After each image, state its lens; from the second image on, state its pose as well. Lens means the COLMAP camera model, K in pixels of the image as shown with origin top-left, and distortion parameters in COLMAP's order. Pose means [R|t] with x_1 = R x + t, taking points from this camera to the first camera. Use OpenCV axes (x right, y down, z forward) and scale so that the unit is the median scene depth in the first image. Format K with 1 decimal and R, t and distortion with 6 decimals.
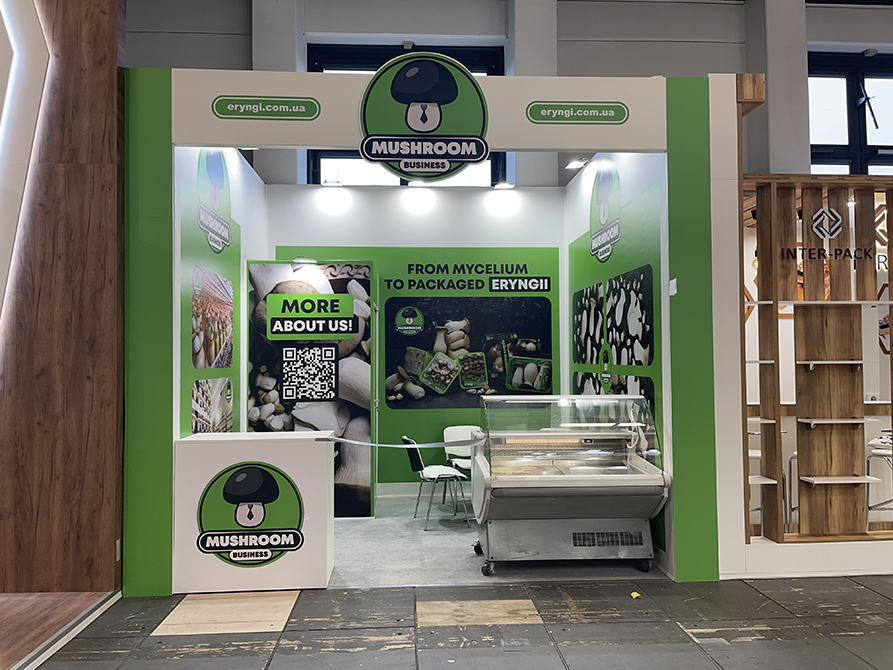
lens RADIAL K [[669.7, 0, 445.0], [0, 669.7, 336.6], [0, 0, 1]] dist [0.078778, -0.101321]
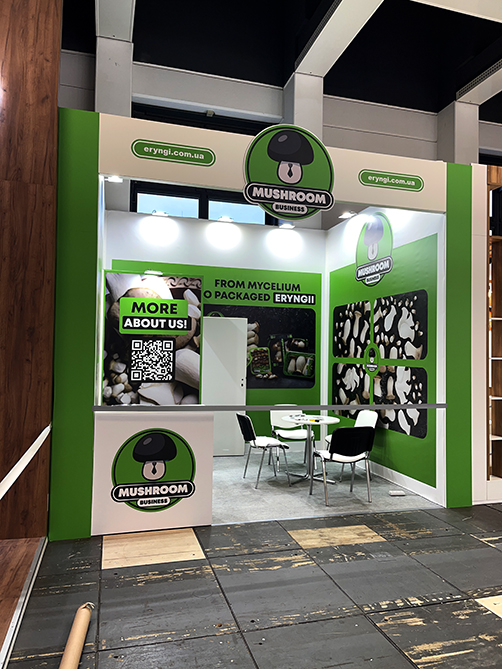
lens RADIAL K [[501.7, 0, 261.5], [0, 501.7, 334.5], [0, 0, 1]] dist [0.078778, -0.101321]
pose [[0.973440, 0.031211, 0.226805, -0.219245], [-0.030253, 0.999513, -0.007700, 0.006196], [-0.226934, 0.000634, 0.973910, 0.018146]]
